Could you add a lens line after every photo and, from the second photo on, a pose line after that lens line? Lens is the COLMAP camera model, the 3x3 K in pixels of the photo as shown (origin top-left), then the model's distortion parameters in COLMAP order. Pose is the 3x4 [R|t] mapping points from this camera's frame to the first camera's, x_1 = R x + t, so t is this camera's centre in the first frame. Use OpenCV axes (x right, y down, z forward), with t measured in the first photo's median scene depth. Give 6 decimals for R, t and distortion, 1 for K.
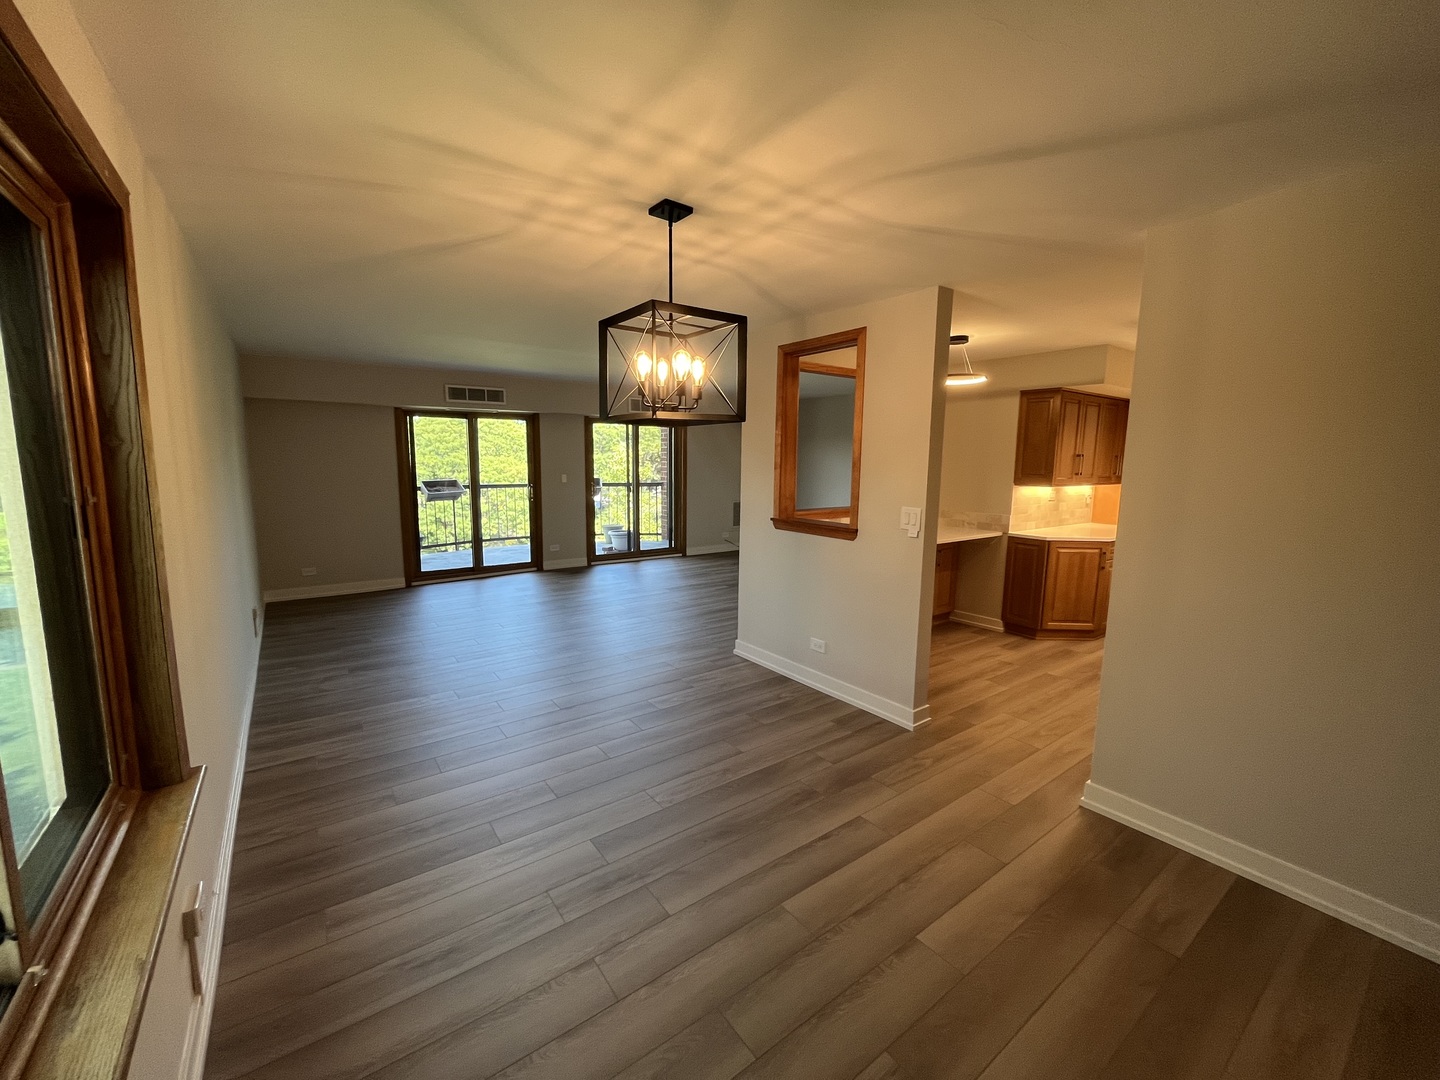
lens RADIAL K [[584.8, 0, 712.8], [0, 584.8, 543.6], [0, 0, 1]] dist [-0.000700, -0.000076]
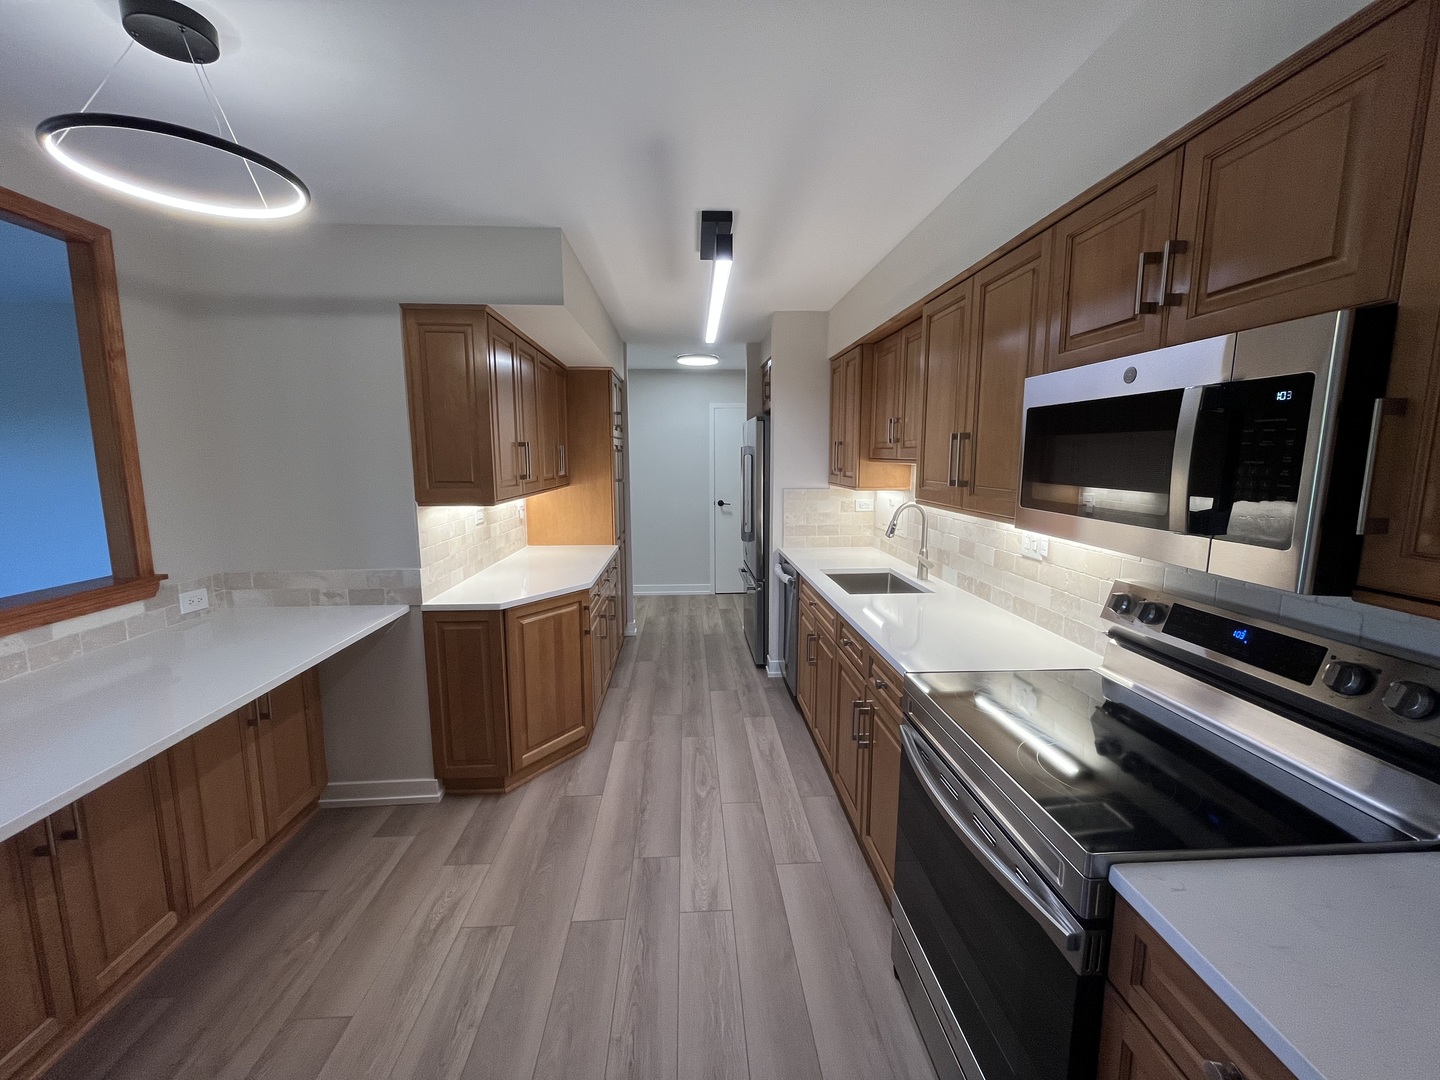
lens RADIAL K [[584.8, 0, 718.6], [0, 584.8, 535.2], [0, 0, 1]] dist [-0.000700, -0.000076]
pose [[0.539133, -0.126167, 0.832717, 0.254880], [0.131740, 0.989178, 0.064579, -0.077394], [-0.831853, 0.074886, 0.549920, 0.552112]]
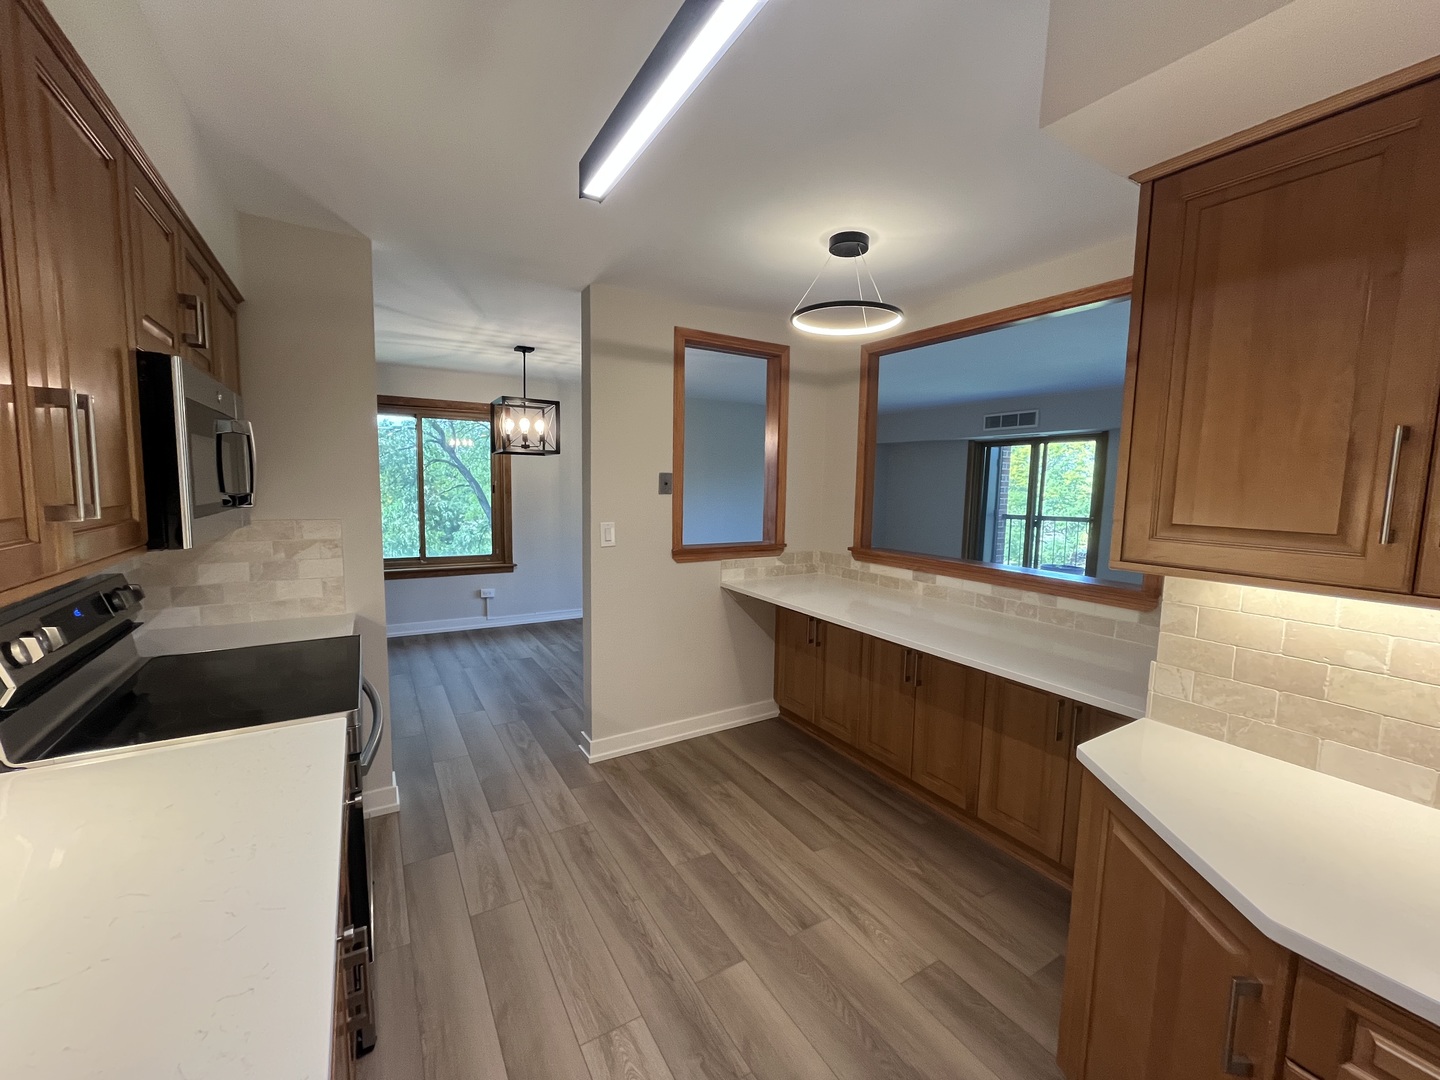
lens RADIAL K [[584.8, 0, 718.8], [0, 584.8, 538.5], [0, 0, 1]] dist [-0.000700, -0.000076]
pose [[-0.081522, 0.088297, -0.992753, 0.845000], [-0.165076, 0.981114, 0.100818, -0.105715], [0.982906, 0.172099, -0.065406, 0.832810]]
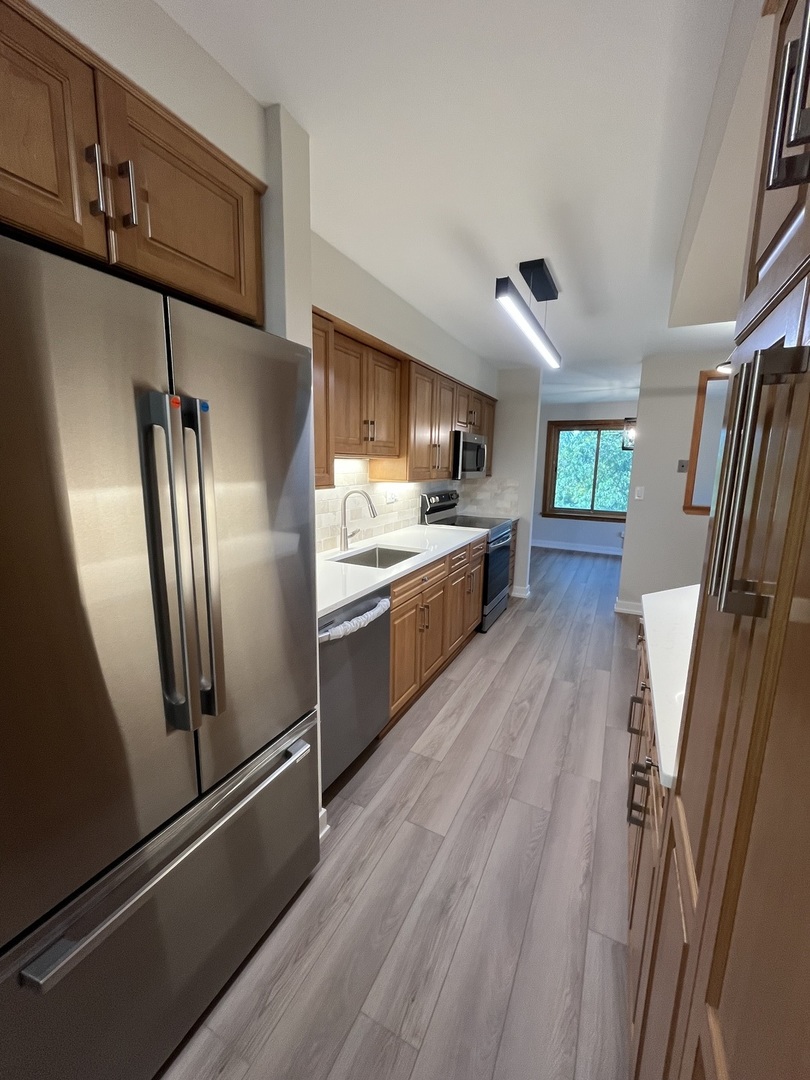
lens RADIAL K [[438.6, 0, 405.5], [0, 438.6, 536.2], [0, 0, 1]] dist [-0.000700, -0.000076]
pose [[-0.887148, 0.053603, -0.458361, 1.048721], [-0.092800, 0.952221, 0.290970, -0.156588], [0.452057, 0.300670, -0.839787, 1.216222]]
